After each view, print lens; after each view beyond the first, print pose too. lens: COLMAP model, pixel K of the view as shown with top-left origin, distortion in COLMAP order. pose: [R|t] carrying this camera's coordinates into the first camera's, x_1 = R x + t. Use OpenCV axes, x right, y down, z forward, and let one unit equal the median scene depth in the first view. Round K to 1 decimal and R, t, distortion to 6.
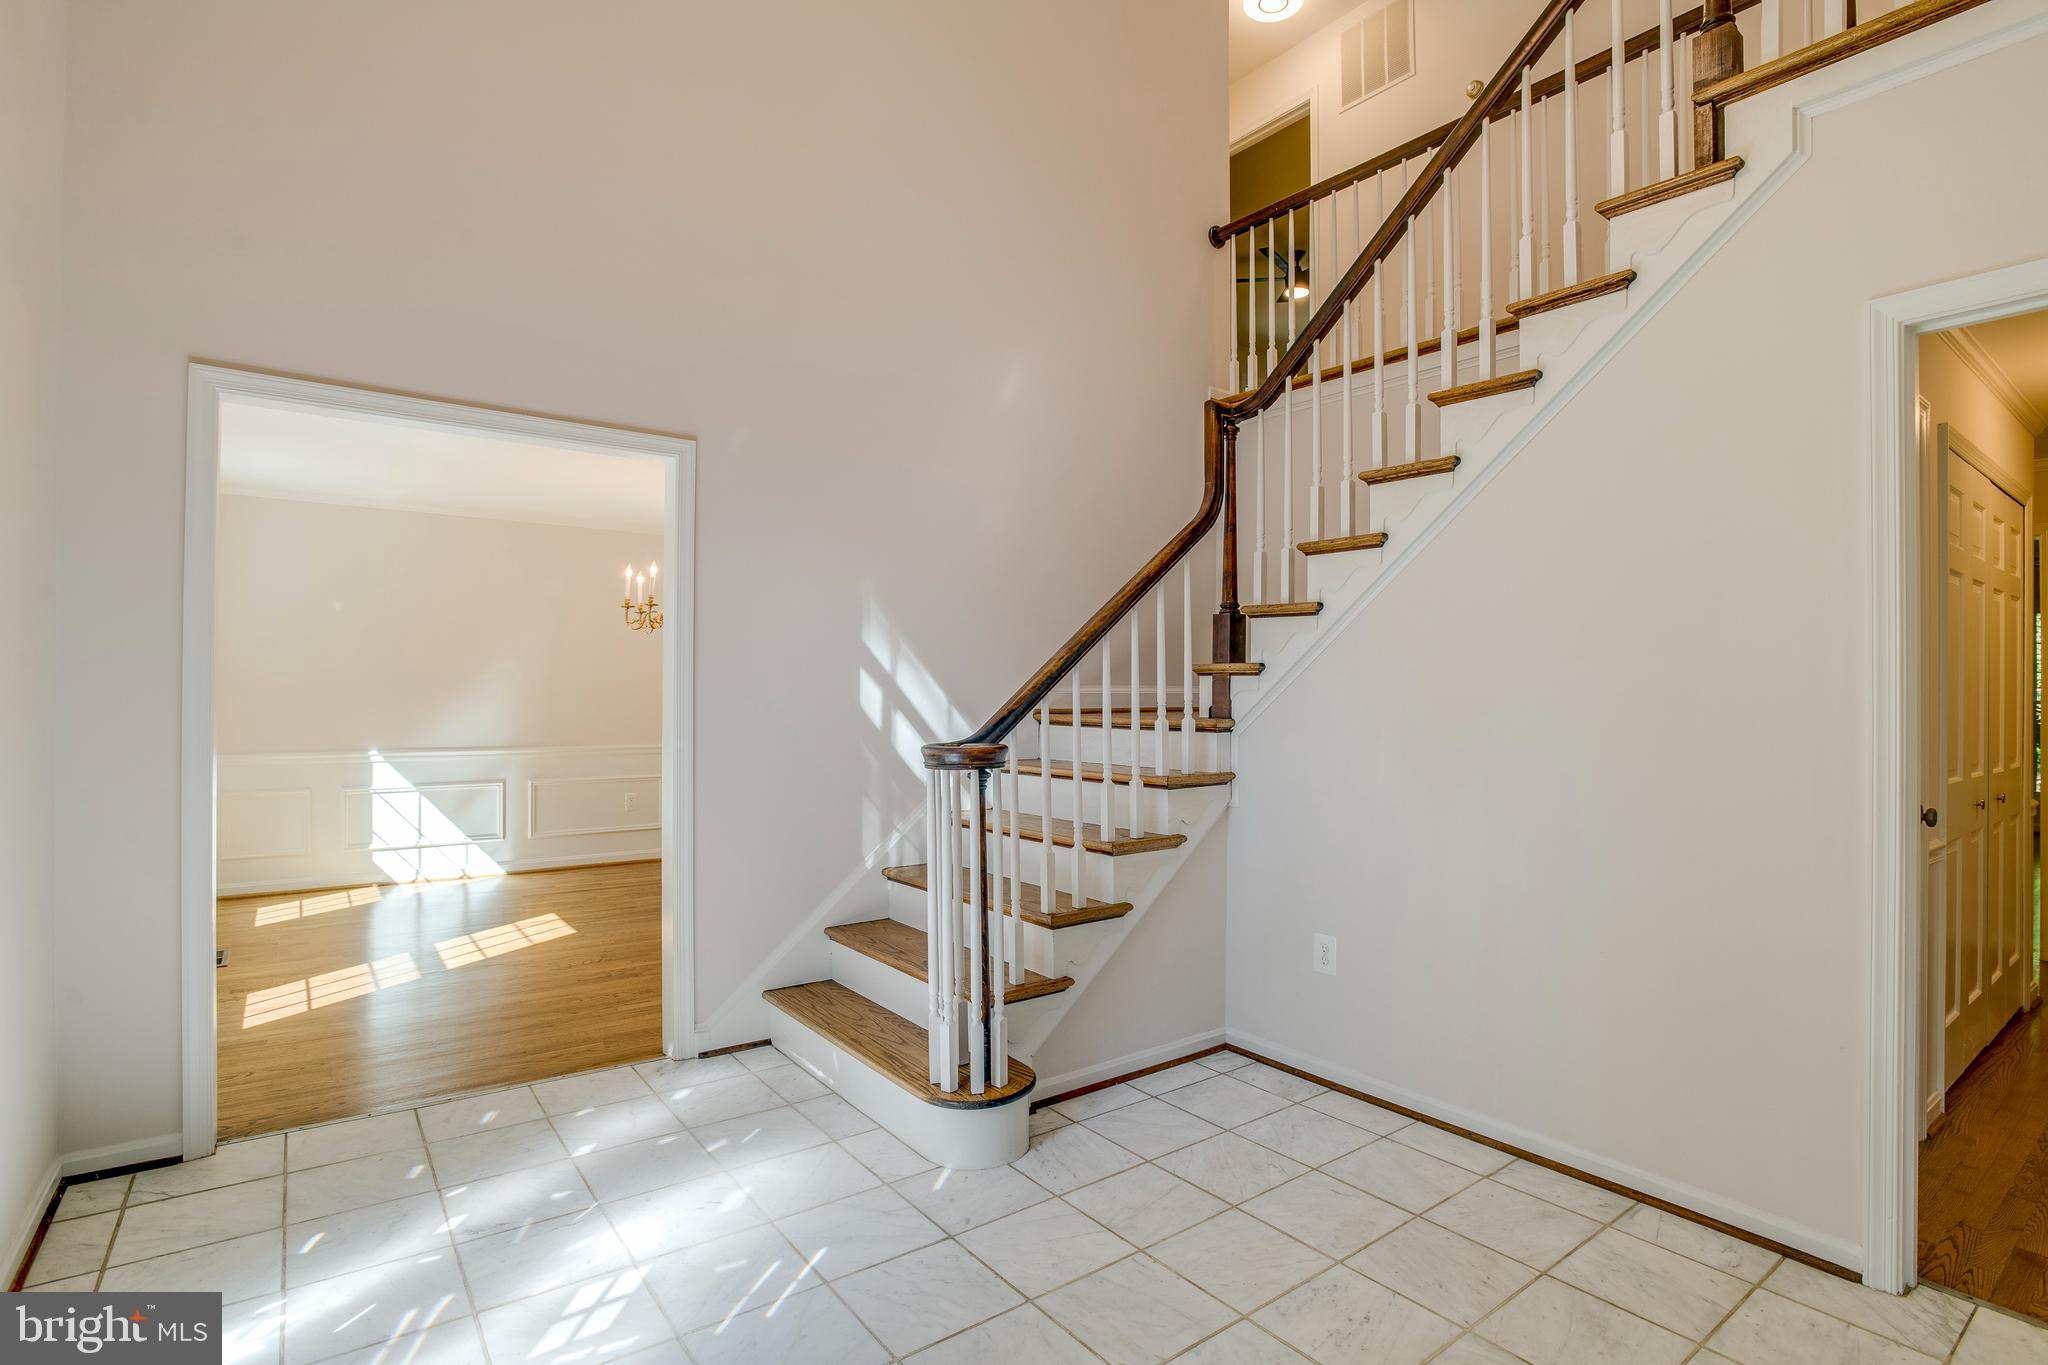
lens RADIAL K [[1010.9, 0, 1074.5], [0, 1010.9, 685.2], [0, 0, 1]] dist [-0.050737, 0.020844]
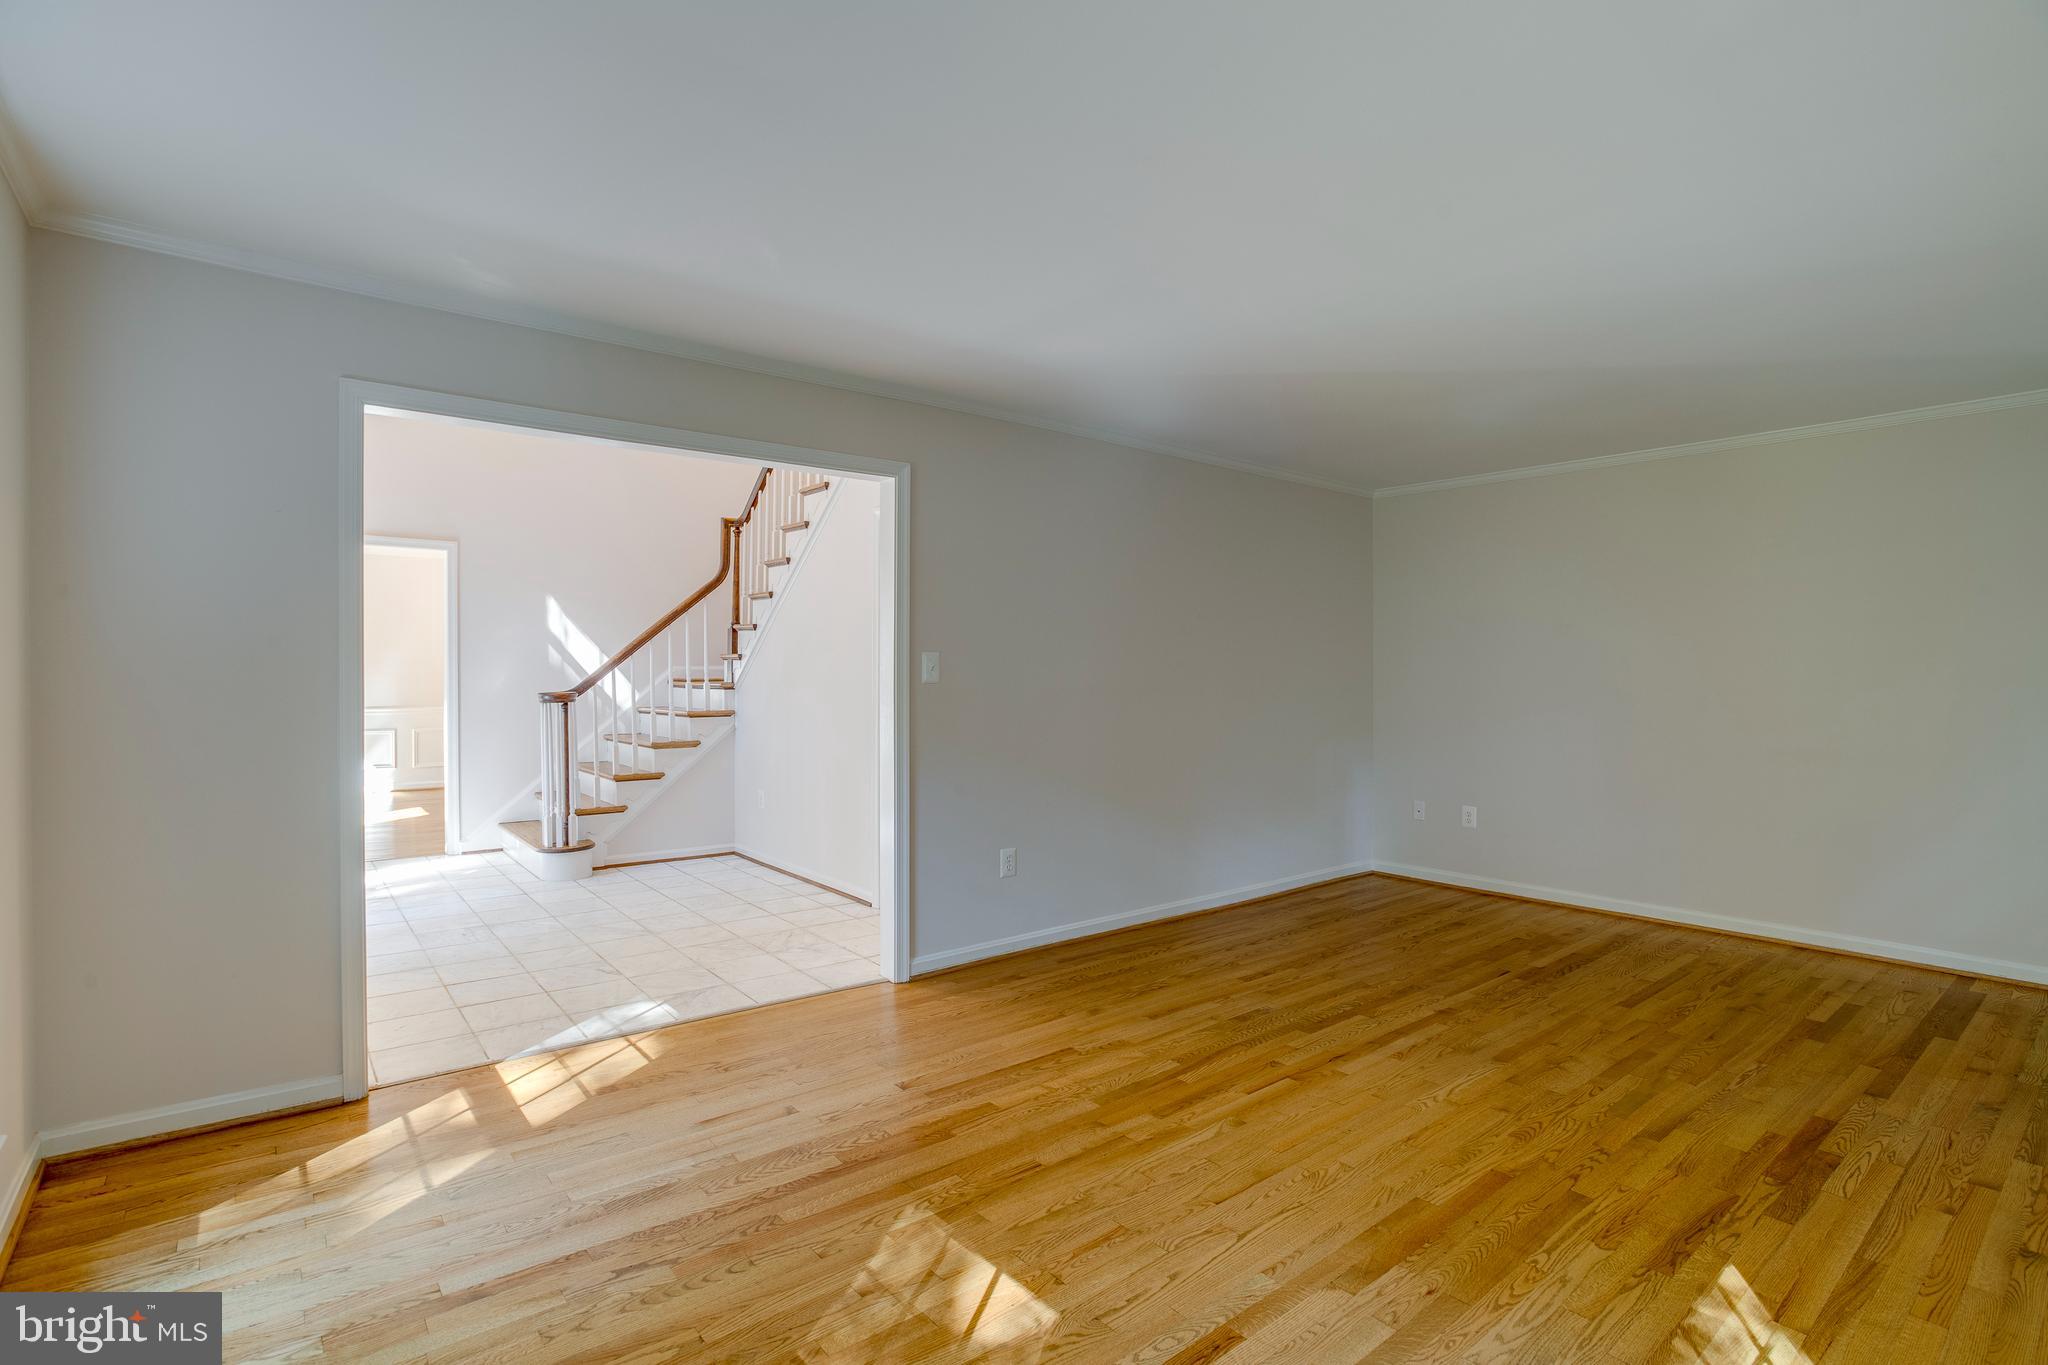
lens RADIAL K [[995.0, 0, 1020.2], [0, 995.0, 680.0], [0, 0, 1]] dist [-0.065966, 0.029578]
pose [[0.999994, -0.002191, -0.002836, 0.779072], [0.002233, 0.999889, 0.014720, 0.001974], [0.002803, -0.014727, 0.999888, -0.978397]]
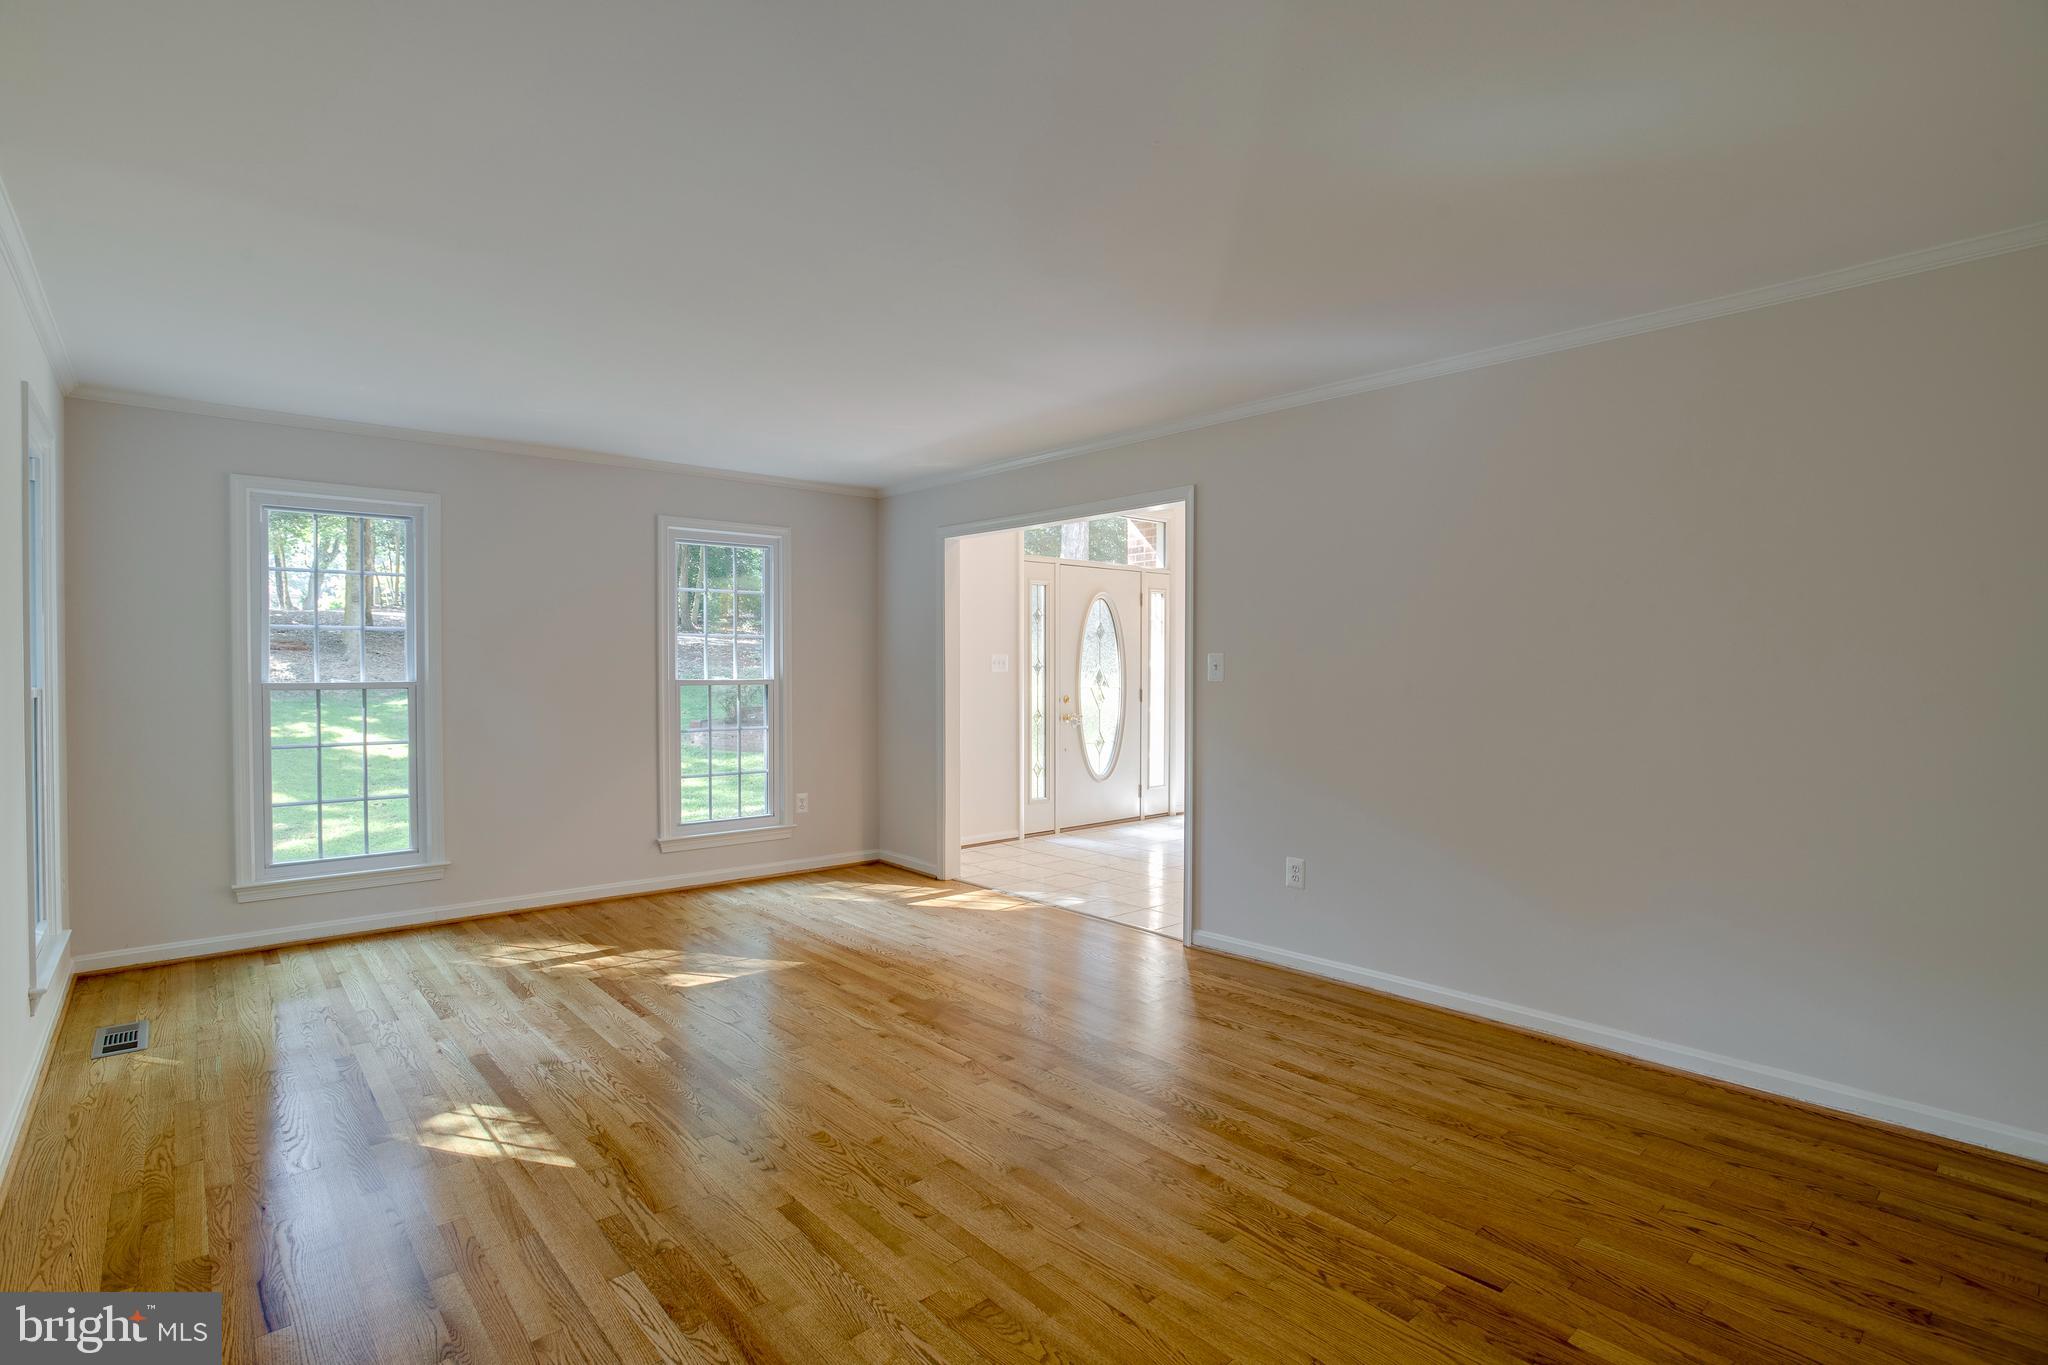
lens RADIAL K [[1041.7, 0, 1053.1], [0, 1041.7, 680.3], [0, 0, 1]] dist [-0.080869, 0.064667]
pose [[0.027802, 0.004980, -0.999601, 2.066447], [0.006937, 0.999963, 0.005175, 0.013773], [0.999589, -0.007078, 0.027766, 0.014682]]
